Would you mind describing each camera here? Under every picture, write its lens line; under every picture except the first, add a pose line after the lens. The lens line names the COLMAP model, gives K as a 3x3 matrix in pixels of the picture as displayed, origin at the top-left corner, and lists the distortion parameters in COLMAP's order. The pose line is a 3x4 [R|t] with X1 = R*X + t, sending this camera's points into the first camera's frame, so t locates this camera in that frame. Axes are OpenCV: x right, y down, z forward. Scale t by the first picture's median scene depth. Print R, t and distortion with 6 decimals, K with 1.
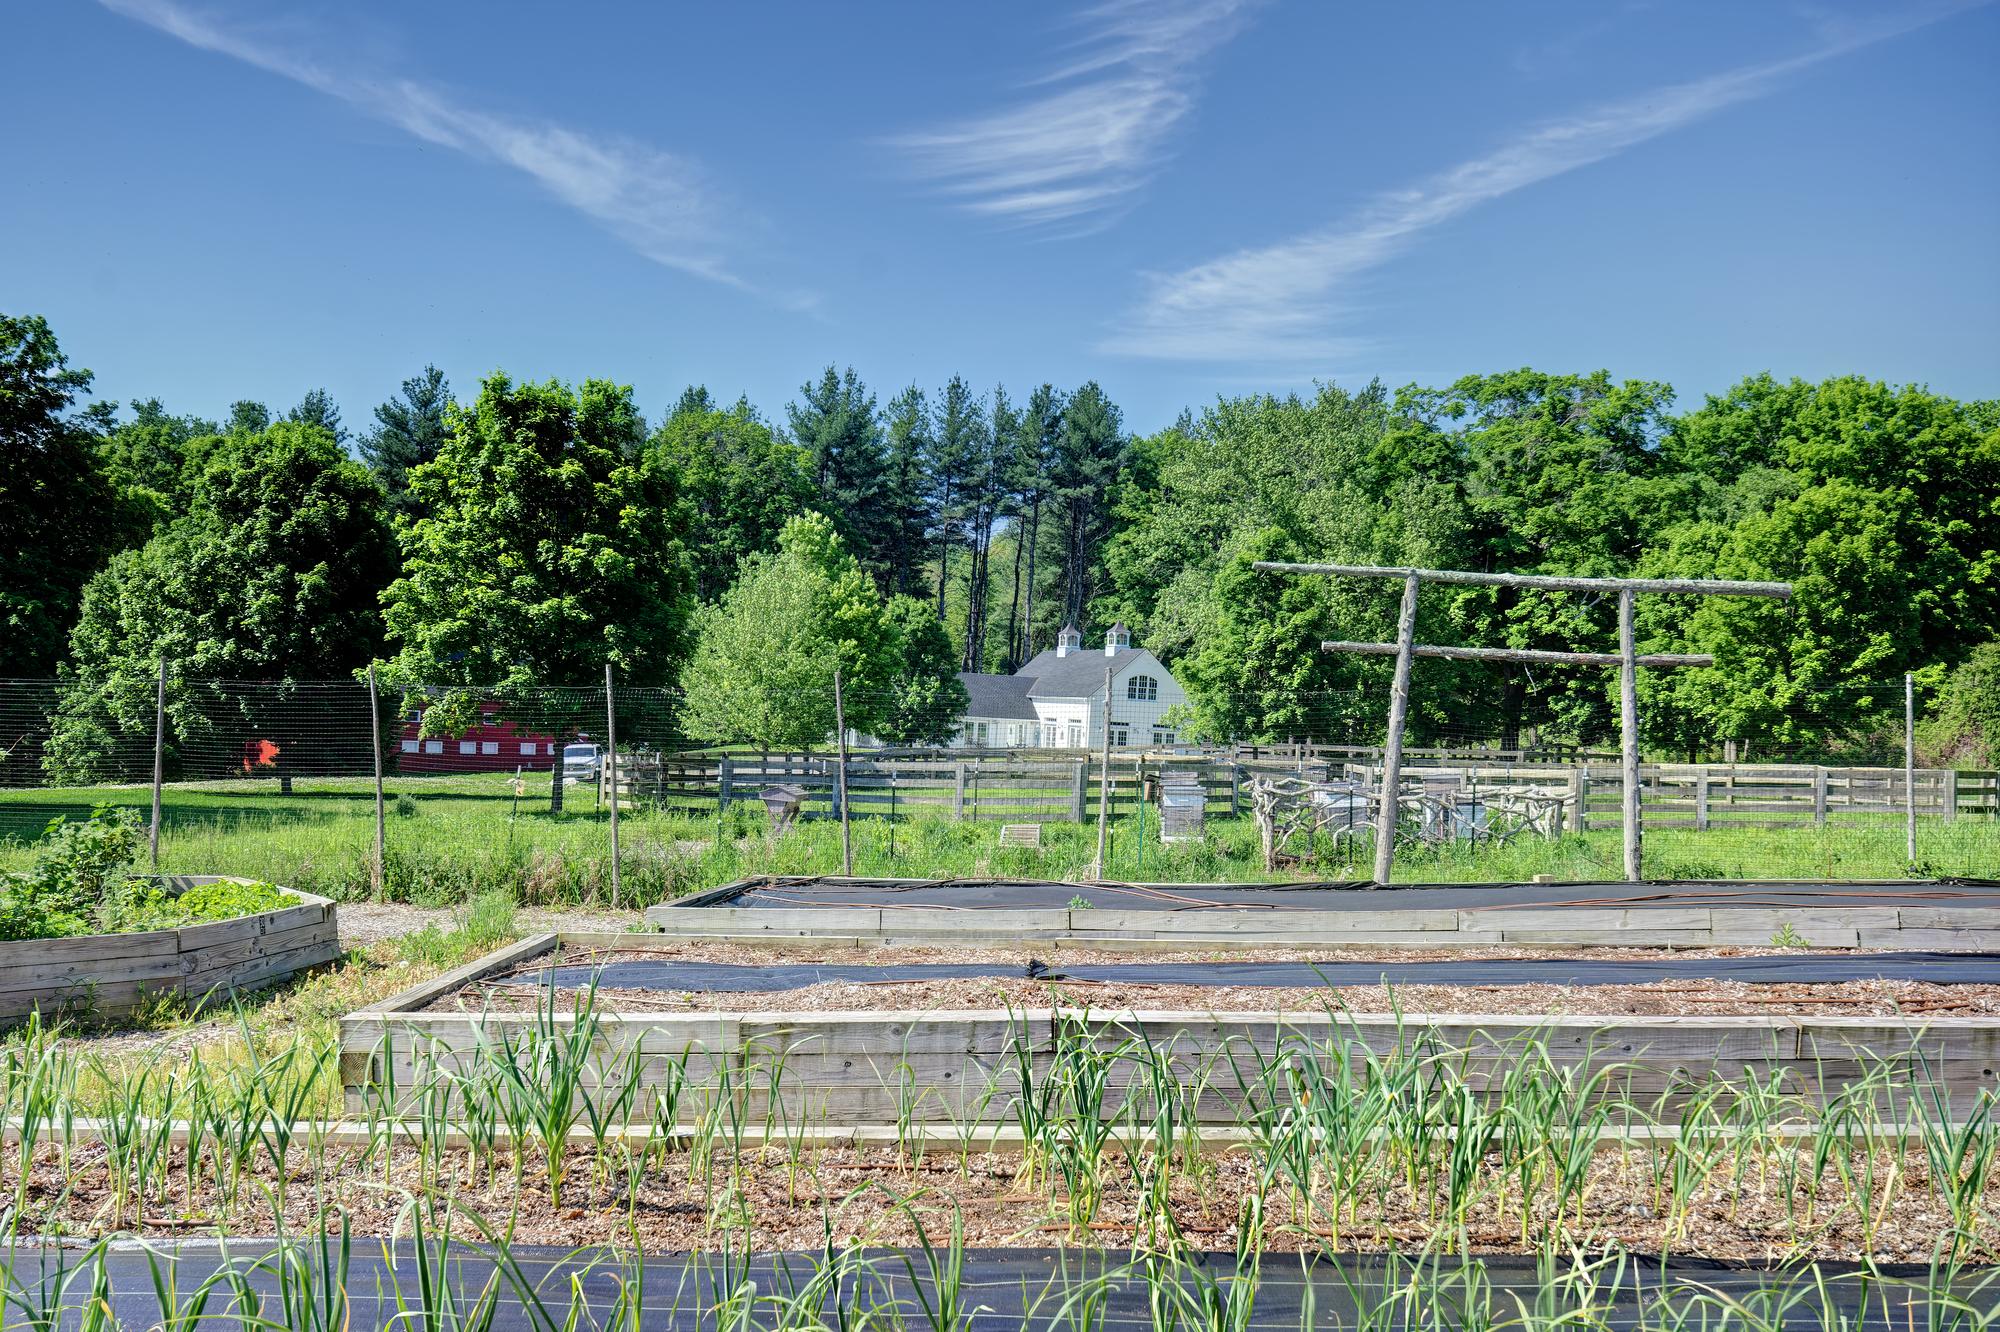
lens RADIAL K [[1791.1, 0, 1000.0], [0, 1791.1, 666.0], [0, 0, 1]] dist [-0.003447, 0.002365]
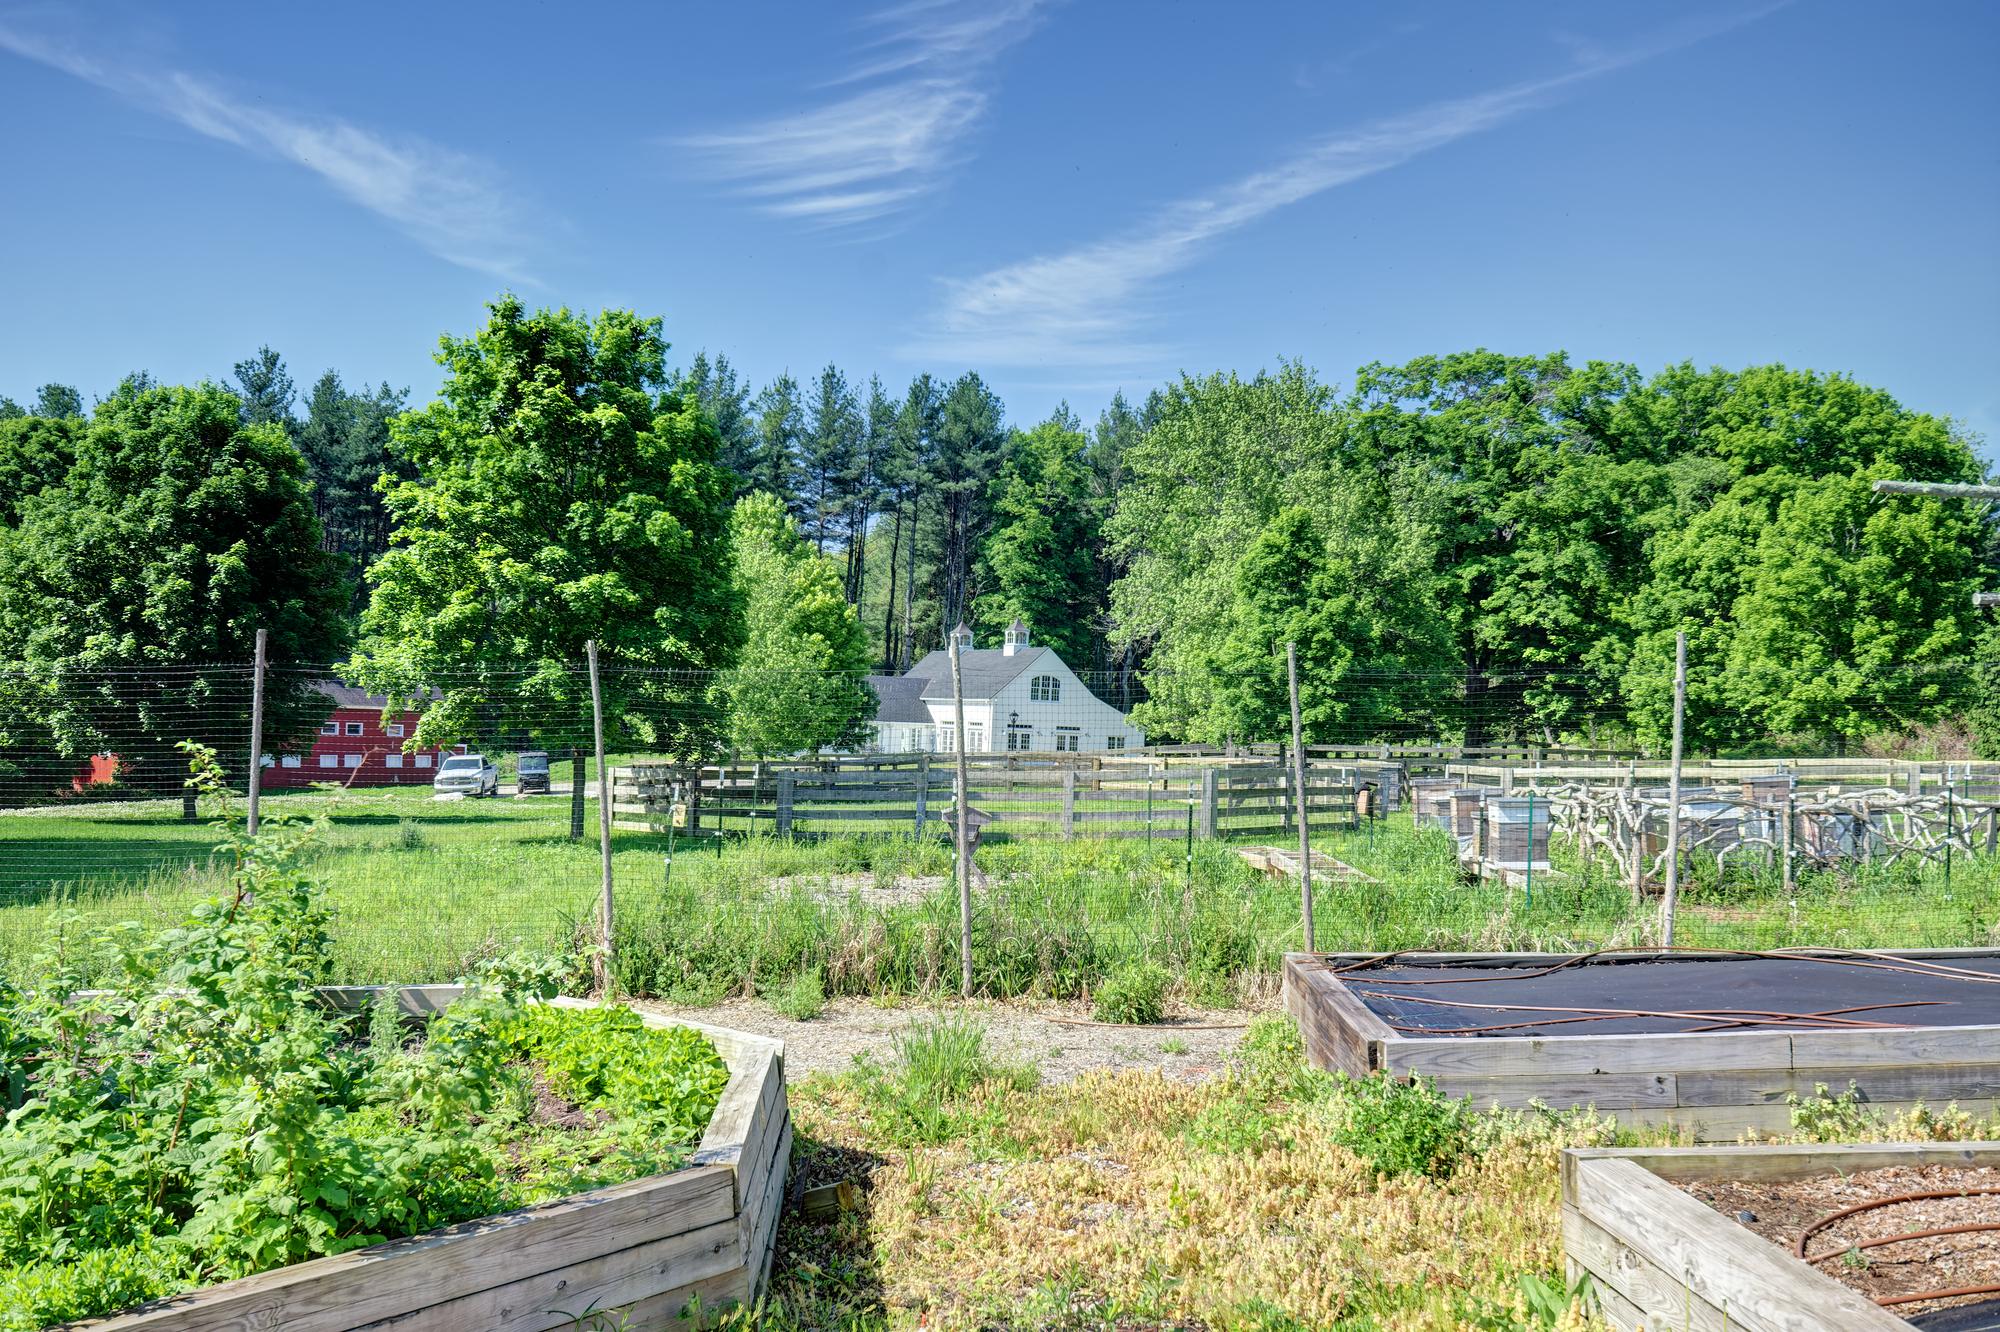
lens RADIAL K [[1791.1, 0, 1000.0], [0, 1791.1, 666.0], [0, 0, 1]] dist [-0.003447, 0.002365]
pose [[0.994762, -0.009087, 0.101814, -0.082335], [0.009332, 0.999955, -0.001930, 0.003690], [-0.101792, 0.002870, 0.994802, 0.100079]]
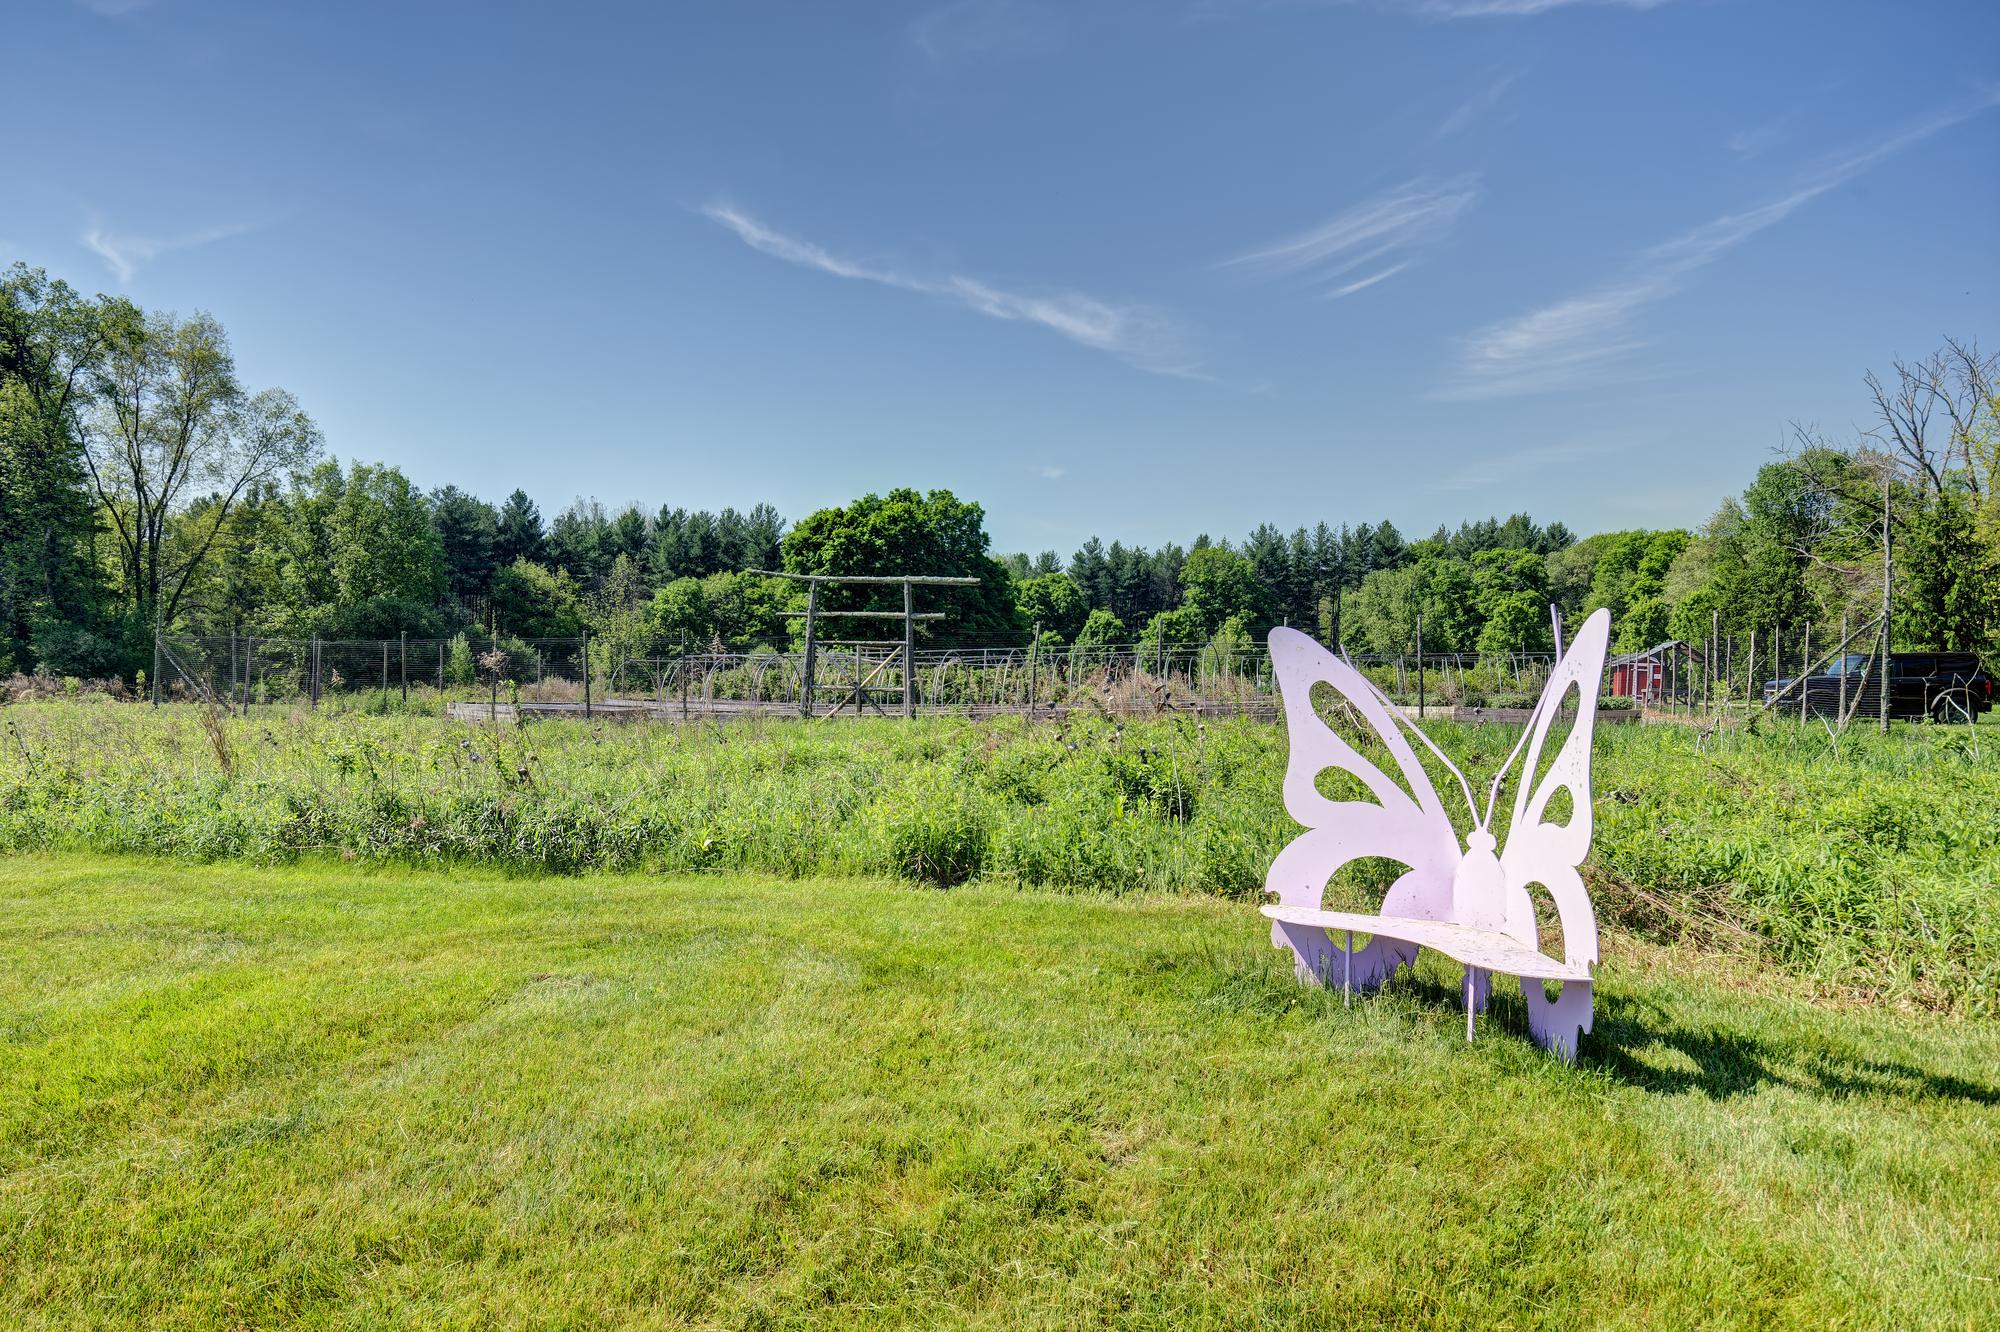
lens RADIAL K [[1314.2, 0, 1000.0], [0, 1314.2, 666.0], [0, 0, 1]] dist [-0.002157, -0.000087]
pose [[0.943043, -0.018511, -0.332156, 0.332555], [0.026627, 0.999447, 0.019897, -0.066876], [0.331604, -0.027608, 0.943015, -1.607494]]
